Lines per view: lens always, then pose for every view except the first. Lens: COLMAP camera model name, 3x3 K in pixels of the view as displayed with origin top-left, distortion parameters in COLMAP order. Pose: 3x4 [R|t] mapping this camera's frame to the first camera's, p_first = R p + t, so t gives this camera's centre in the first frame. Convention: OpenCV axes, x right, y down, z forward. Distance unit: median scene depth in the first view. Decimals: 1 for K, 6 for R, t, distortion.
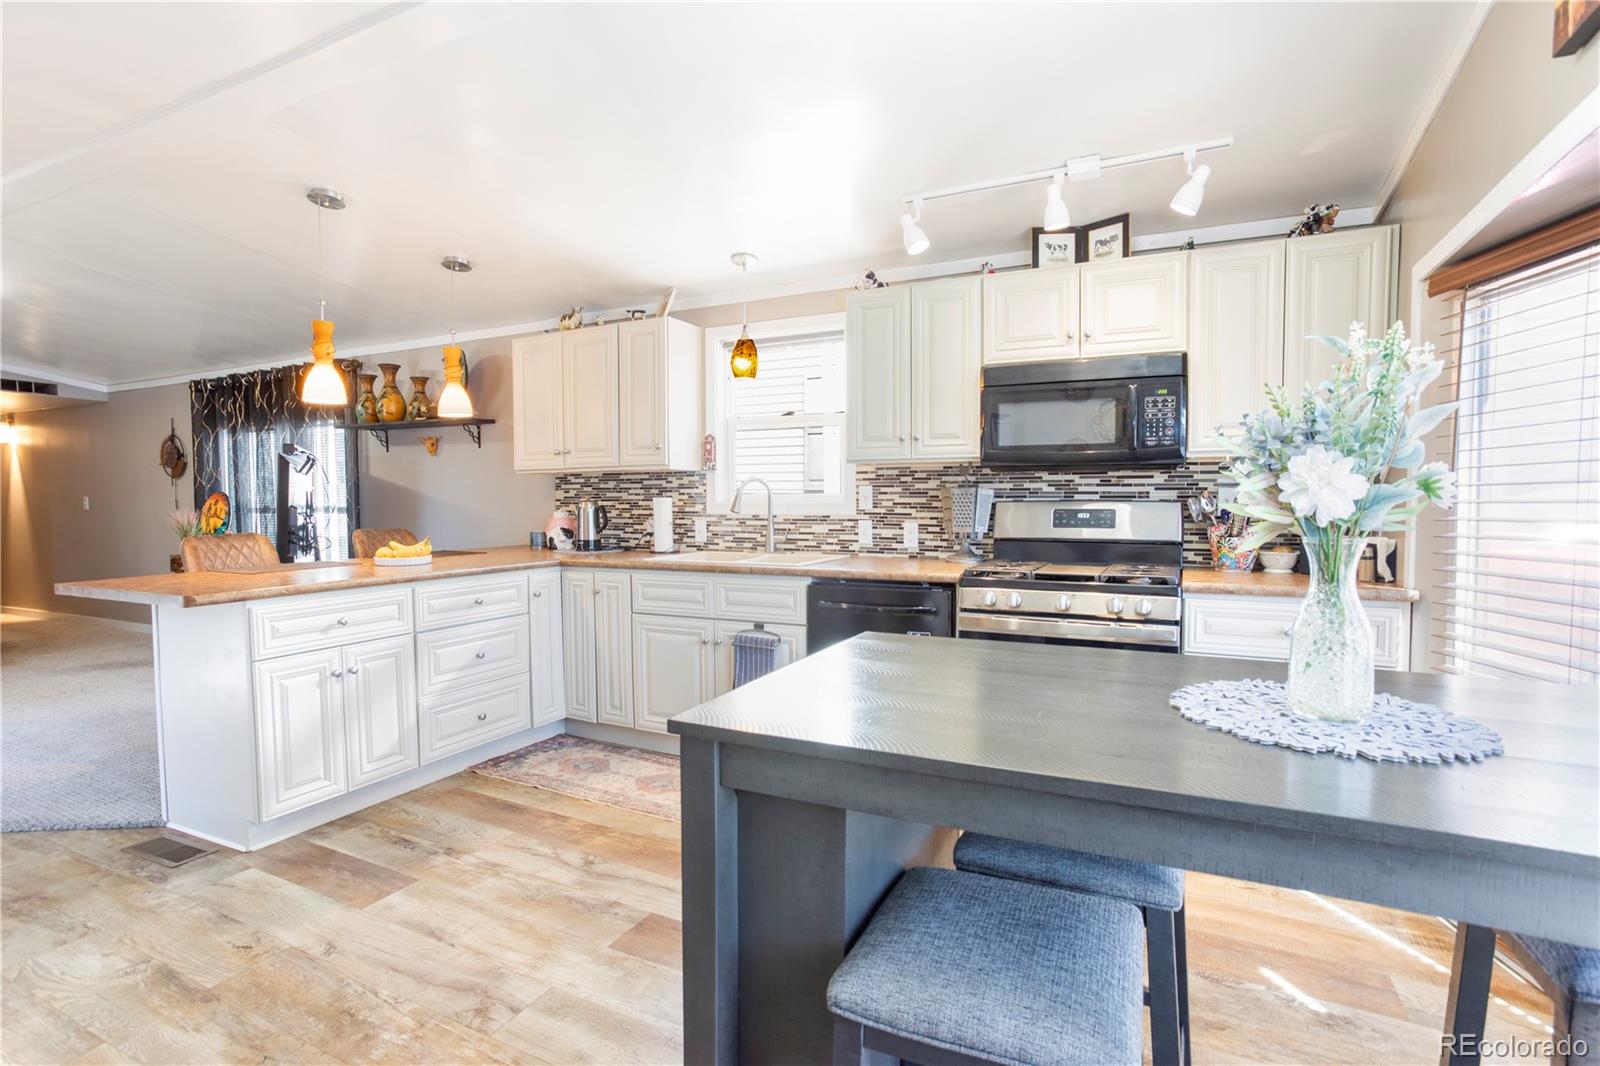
lens RADIAL K [[776.2, 0, 800.0], [0, 776.2, 533.0], [0, 0, 1]] dist [-0.044914, 0.028353]
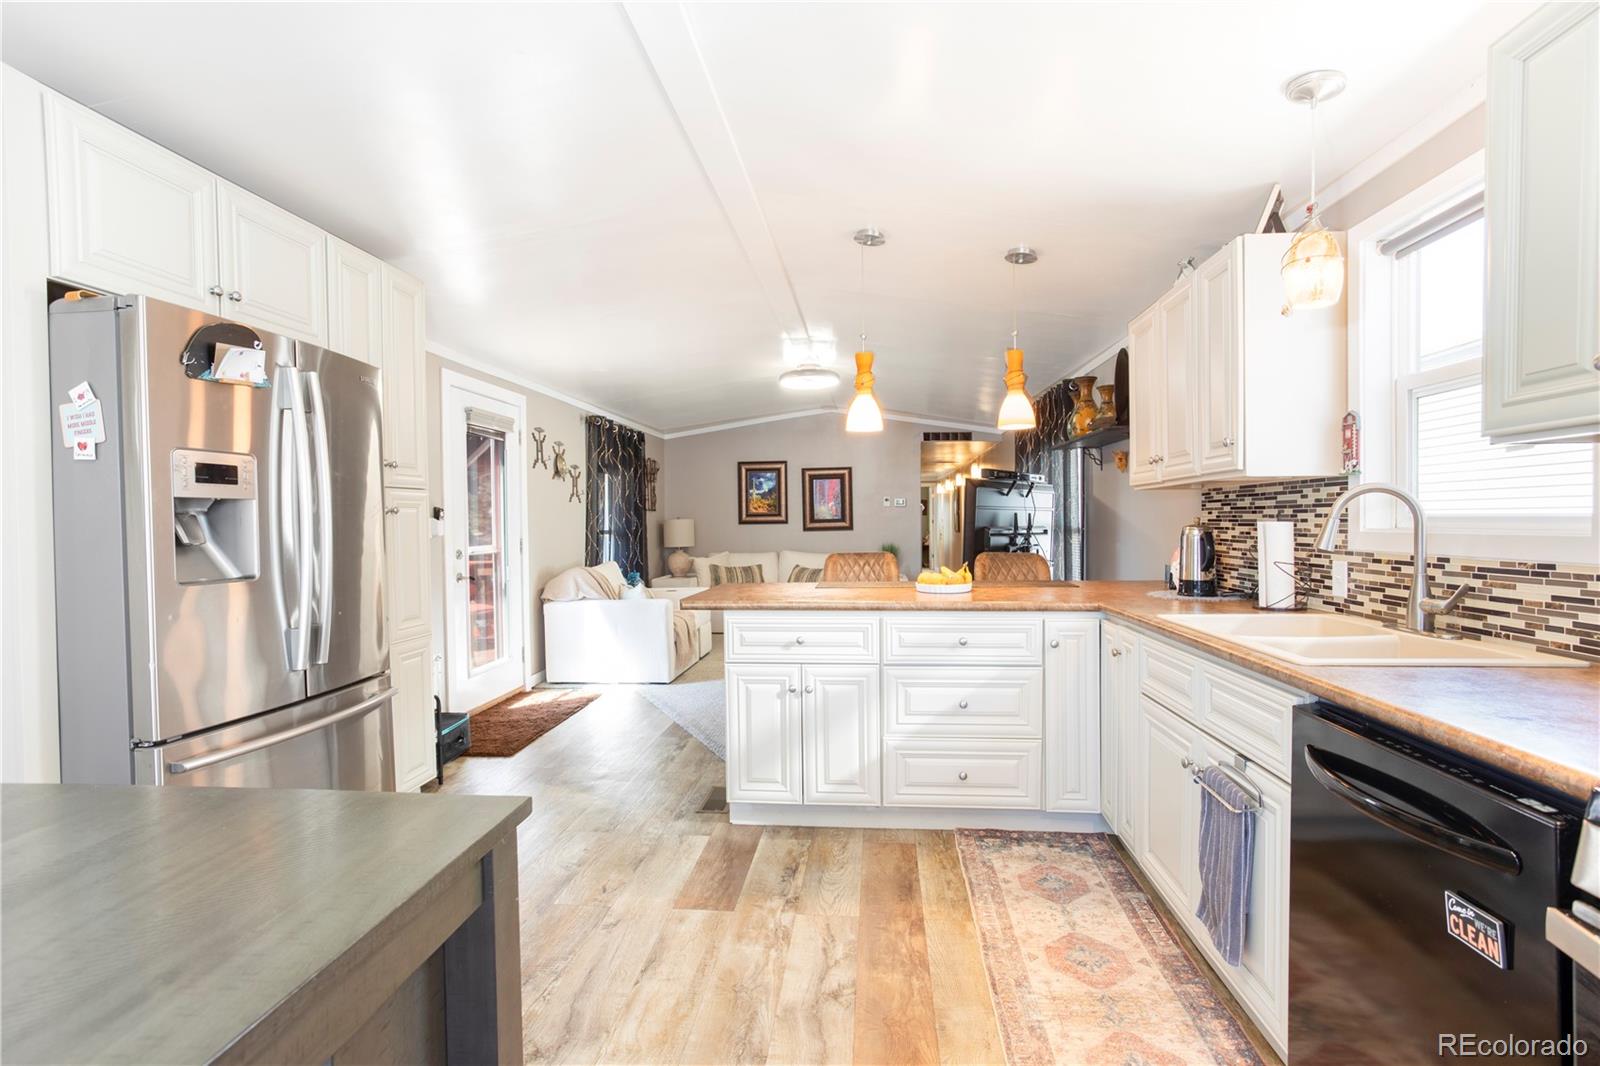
lens RADIAL K [[776.2, 0, 800.0], [0, 776.2, 533.0], [0, 0, 1]] dist [-0.044914, 0.028353]
pose [[0.357860, 0.016432, -0.933631, 0.298735], [-0.037980, 0.999274, 0.003030, -0.026455], [0.933003, 0.034375, 0.358224, 0.469387]]
